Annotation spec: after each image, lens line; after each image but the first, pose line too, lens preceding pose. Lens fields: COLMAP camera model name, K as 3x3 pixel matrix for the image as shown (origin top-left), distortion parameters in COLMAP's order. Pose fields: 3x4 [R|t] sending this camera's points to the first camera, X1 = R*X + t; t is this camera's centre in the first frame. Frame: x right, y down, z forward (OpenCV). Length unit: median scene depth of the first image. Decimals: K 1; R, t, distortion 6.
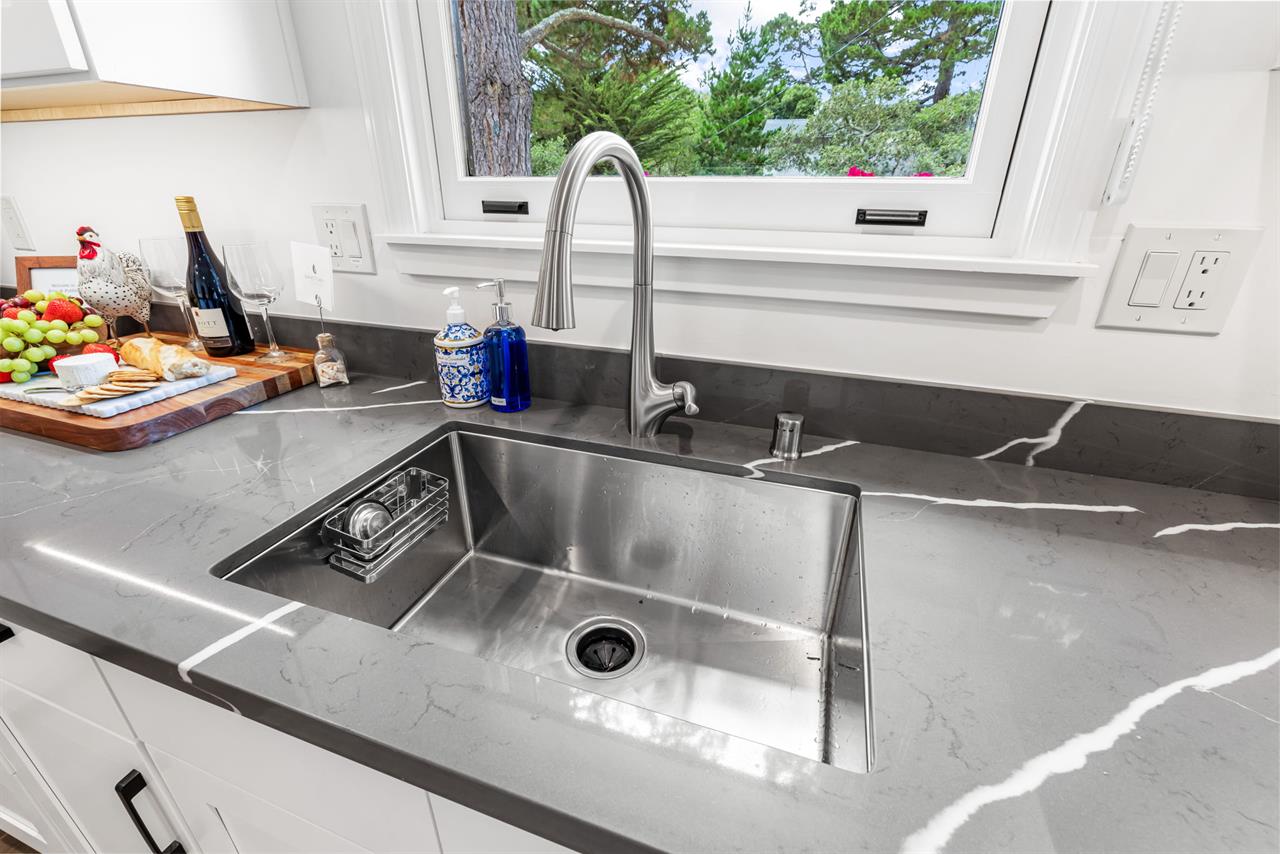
lens RADIAL K [[540.7, 0, 638.8], [0, 540.7, 425.9], [0, 0, 1]] dist [0.001004, -0.000364]
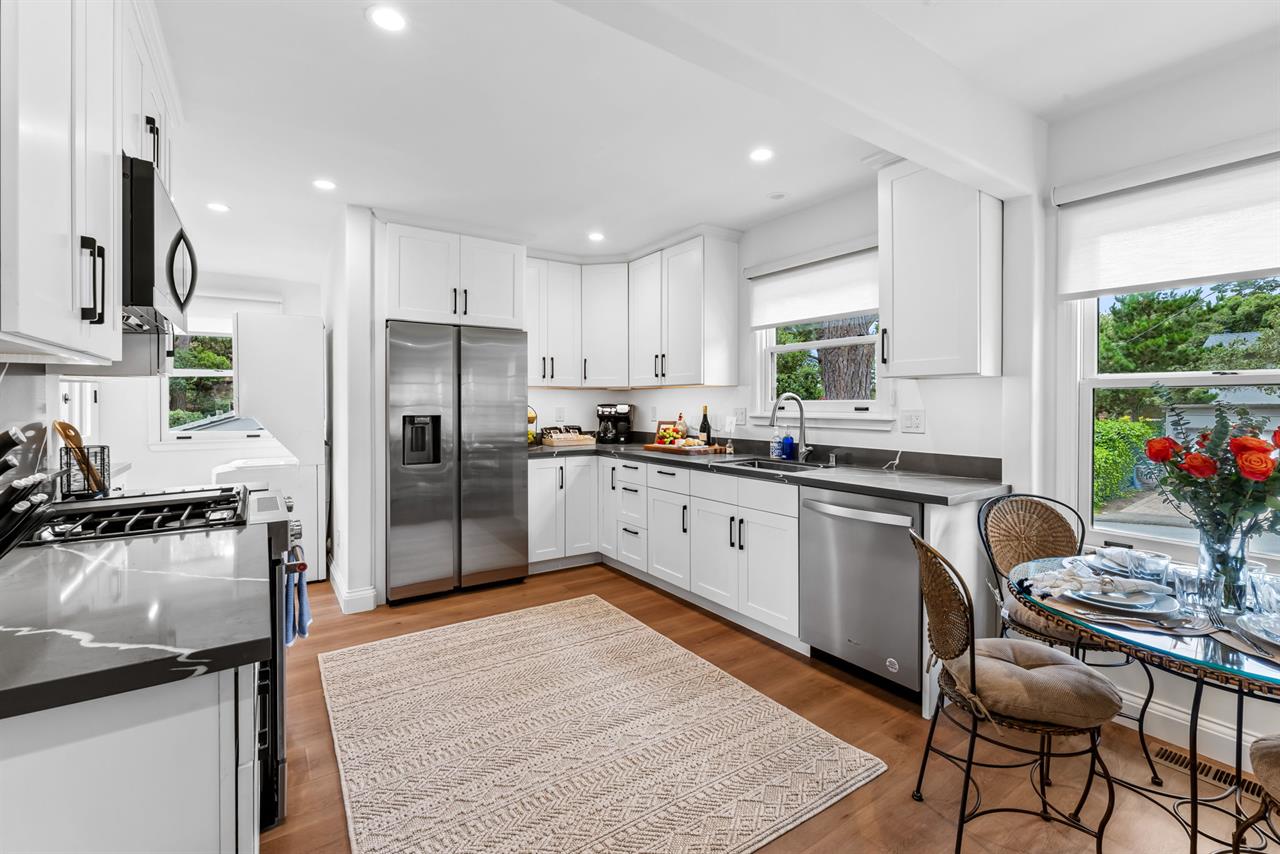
lens RADIAL K [[540.7, 0, 633.9], [0, 540.7, 409.4], [0, 0, 1]] dist [0.001004, -0.000364]
pose [[0.794781, 0.000376, -0.606896, 0.151004], [-0.244910, 0.915158, -0.320164, 0.129796], [0.555285, 0.403095, 0.727443, -0.282159]]
